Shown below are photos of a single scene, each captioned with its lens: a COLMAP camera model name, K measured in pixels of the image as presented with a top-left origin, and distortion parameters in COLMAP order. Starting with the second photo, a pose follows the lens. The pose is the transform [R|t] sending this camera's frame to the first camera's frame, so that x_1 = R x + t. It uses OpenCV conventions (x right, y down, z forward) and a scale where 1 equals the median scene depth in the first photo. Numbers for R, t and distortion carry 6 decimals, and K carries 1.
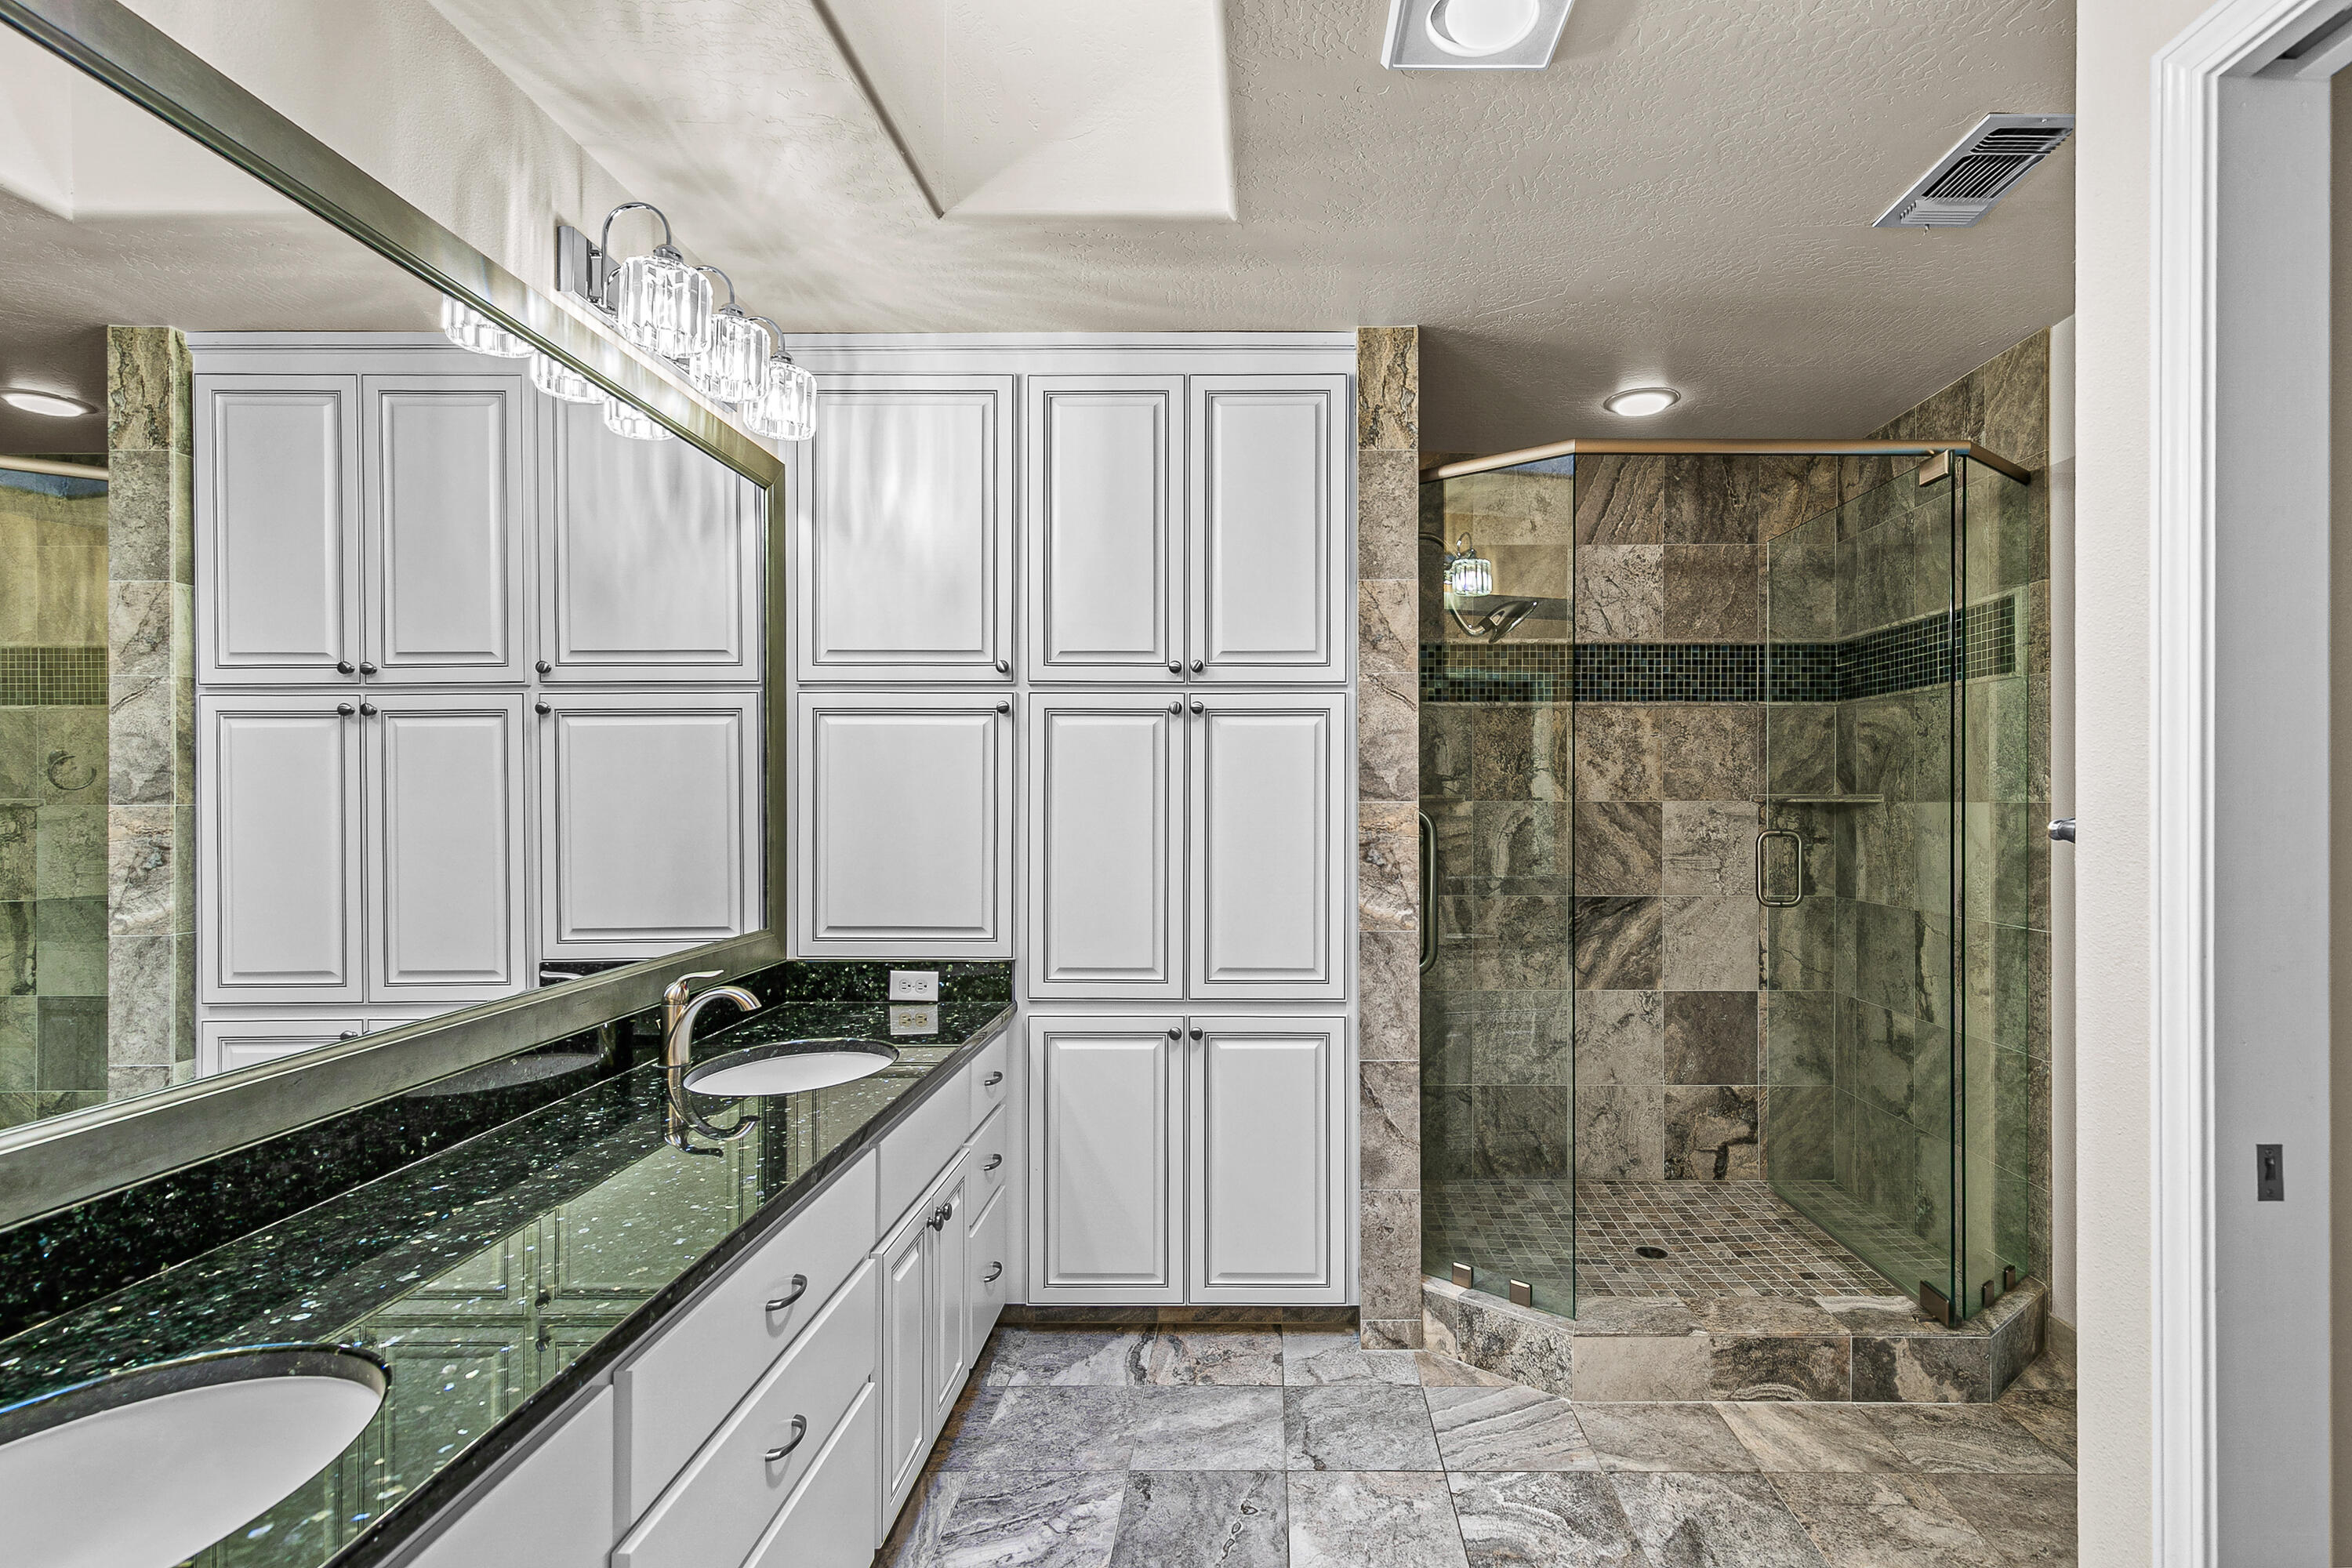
lens RADIAL K [[1105.4, 0, 1247.9], [0, 1105.4, 799.4], [0, 0, 1]] dist [0.003296, -0.000062]
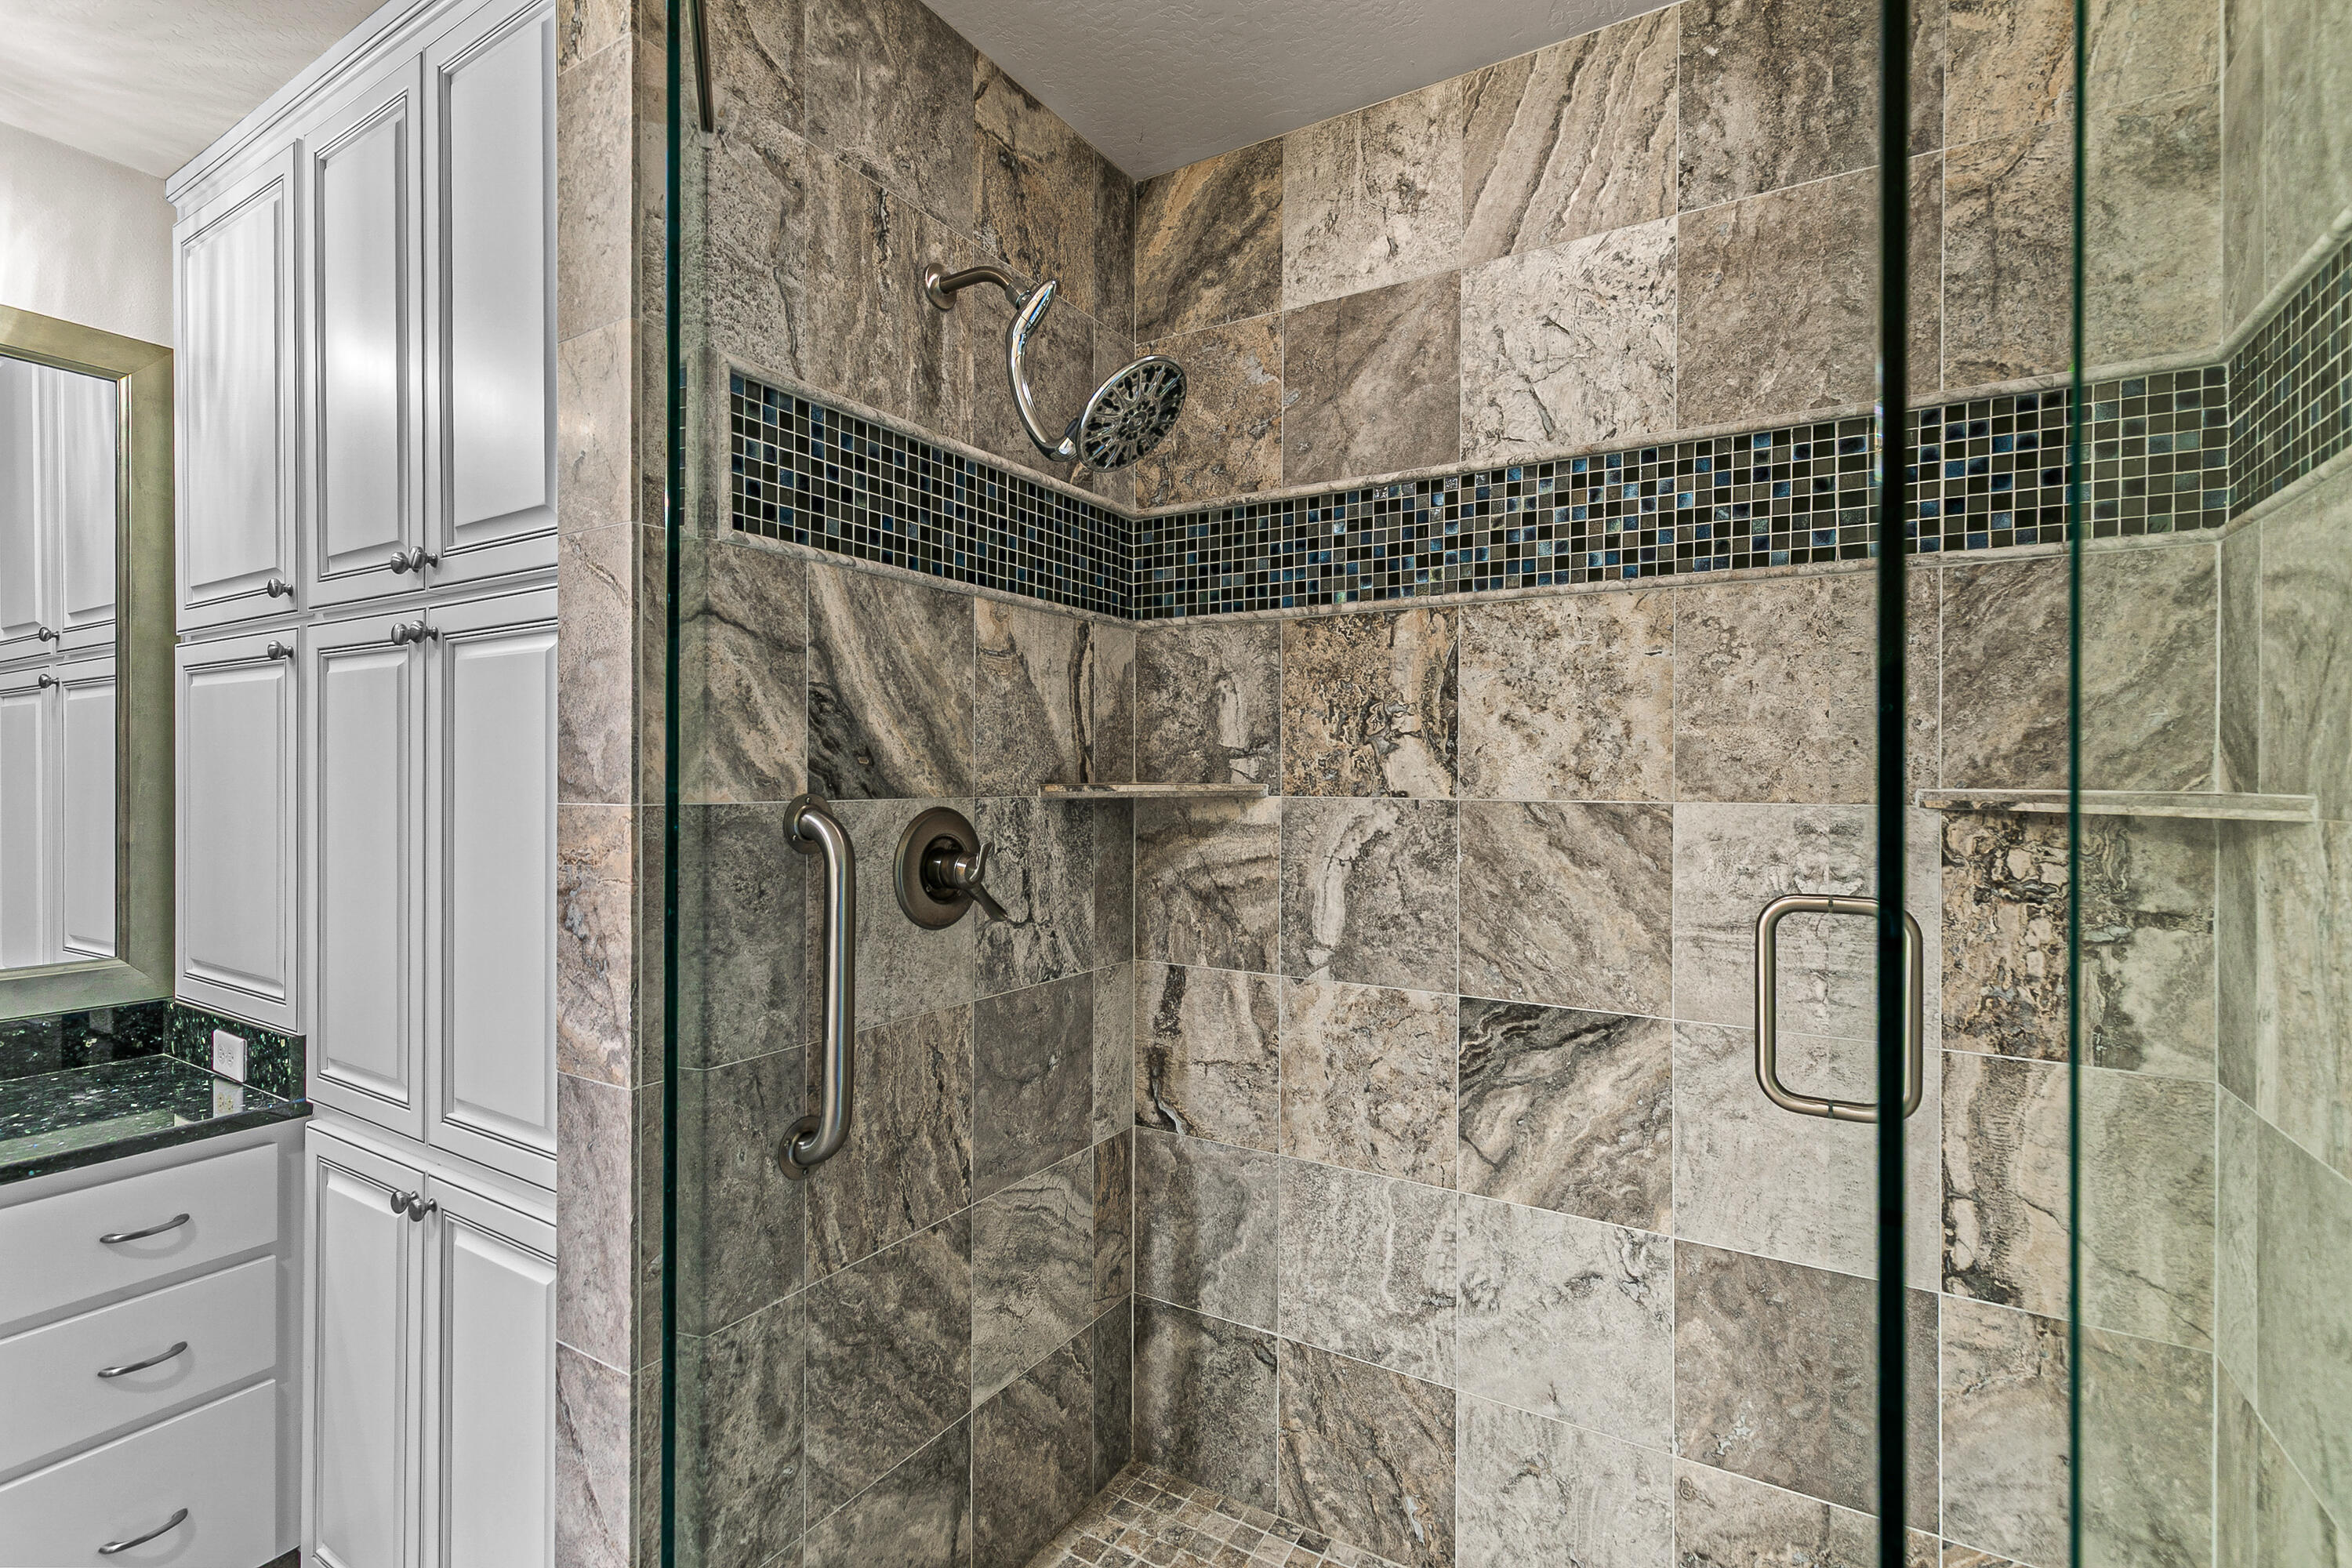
lens RADIAL K [[1058.8, 0, 1180.3], [0, 1058.8, 773.6], [0, 0, 1]] dist [0.004897, 0.000190]
pose [[0.863268, 0.002328, -0.504741, 0.554702], [-0.004073, 0.999989, -0.002354, -0.010602], [0.504730, 0.004088, 0.863268, 0.716705]]
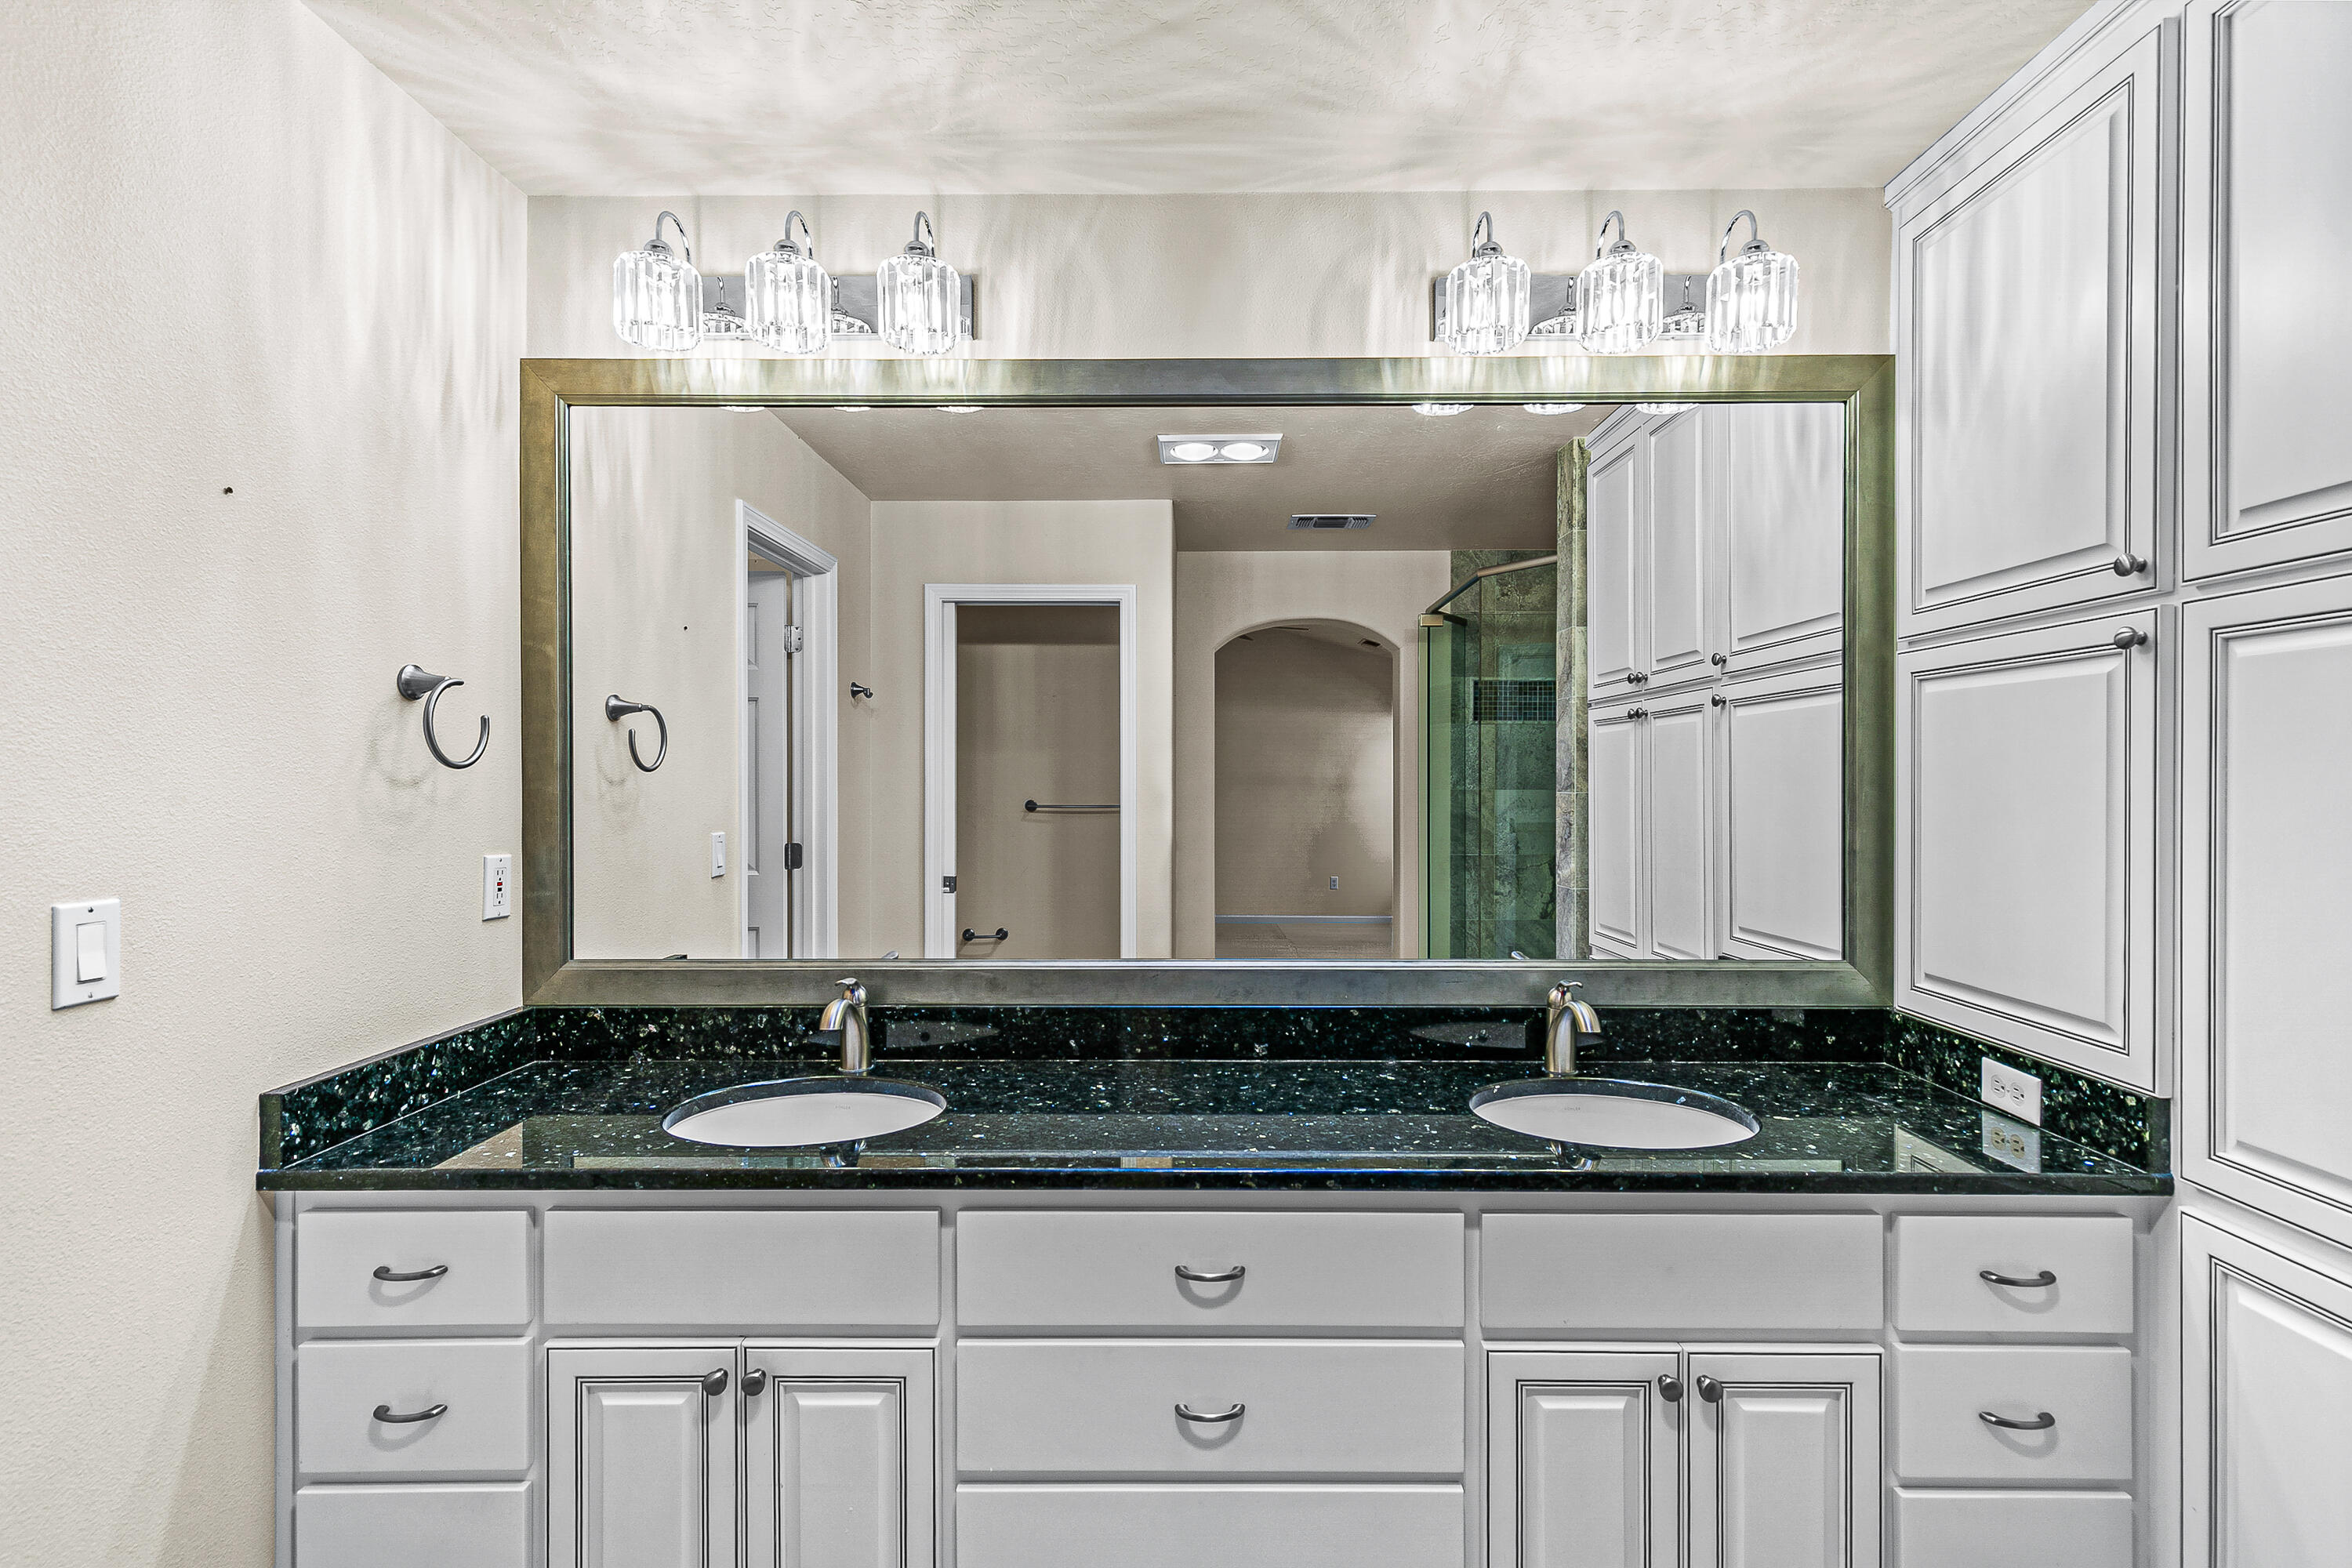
lens RADIAL K [[1053.2, 0, 1185.3], [0, 1053.2, 780.4], [0, 0, 1]] dist [0.007493, -0.000085]
pose [[0.005206, 0.002583, -0.999983, 0.307390], [-0.003178, 0.999992, 0.002566, -0.011194], [0.999981, 0.003164, 0.005214, 0.514091]]
